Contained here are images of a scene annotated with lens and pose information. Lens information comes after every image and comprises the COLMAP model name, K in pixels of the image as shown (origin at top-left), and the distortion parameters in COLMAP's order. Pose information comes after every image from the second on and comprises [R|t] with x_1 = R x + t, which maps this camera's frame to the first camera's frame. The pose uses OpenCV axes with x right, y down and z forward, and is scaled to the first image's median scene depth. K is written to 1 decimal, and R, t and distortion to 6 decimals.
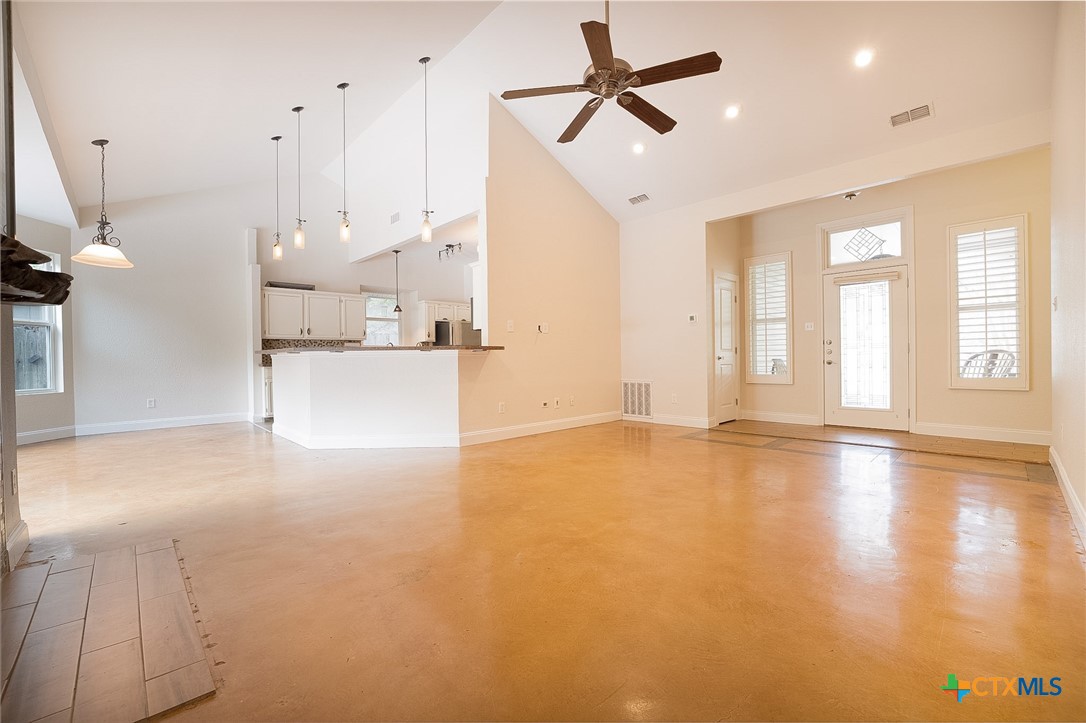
lens RADIAL K [[453.3, 0, 547.3], [0, 453.3, 363.1], [0, 0, 1]] dist [-0.025237, -0.000200]
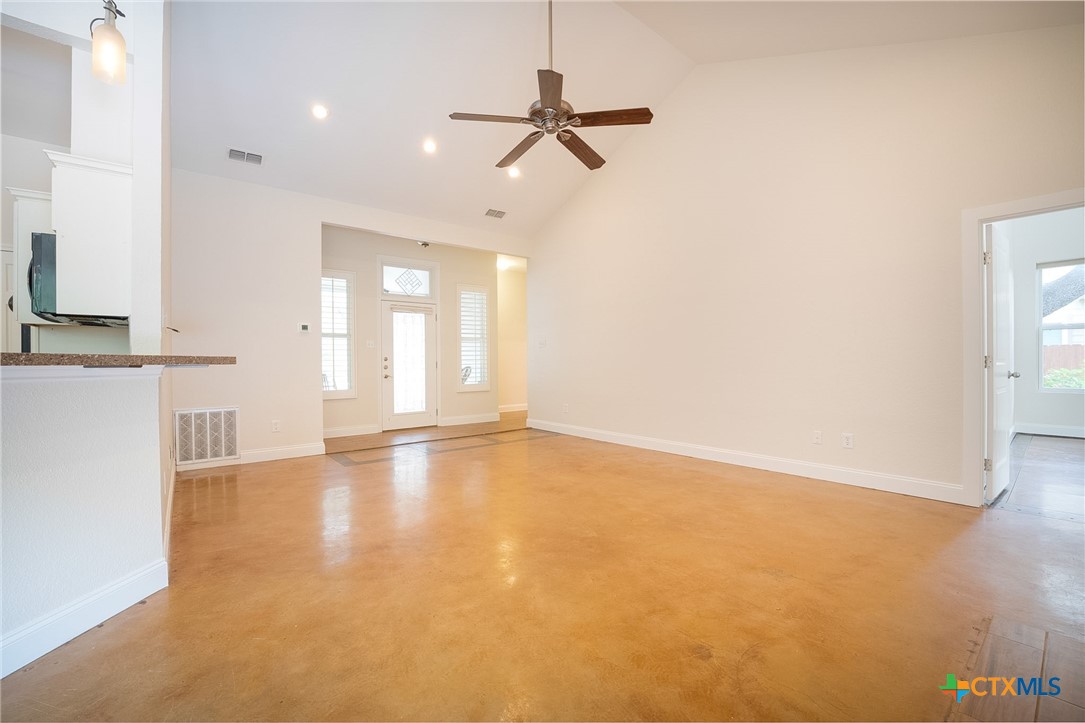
lens RADIAL K [[452.8, 0, 543.9], [0, 452.8, 357.0], [0, 0, 1]] dist [-0.025237, -0.000200]
pose [[0.081359, 0.024047, 0.996395, -0.513023], [0.017604, 0.999518, -0.025560, -0.015455], [-0.996529, 0.019620, 0.080896, 0.517119]]
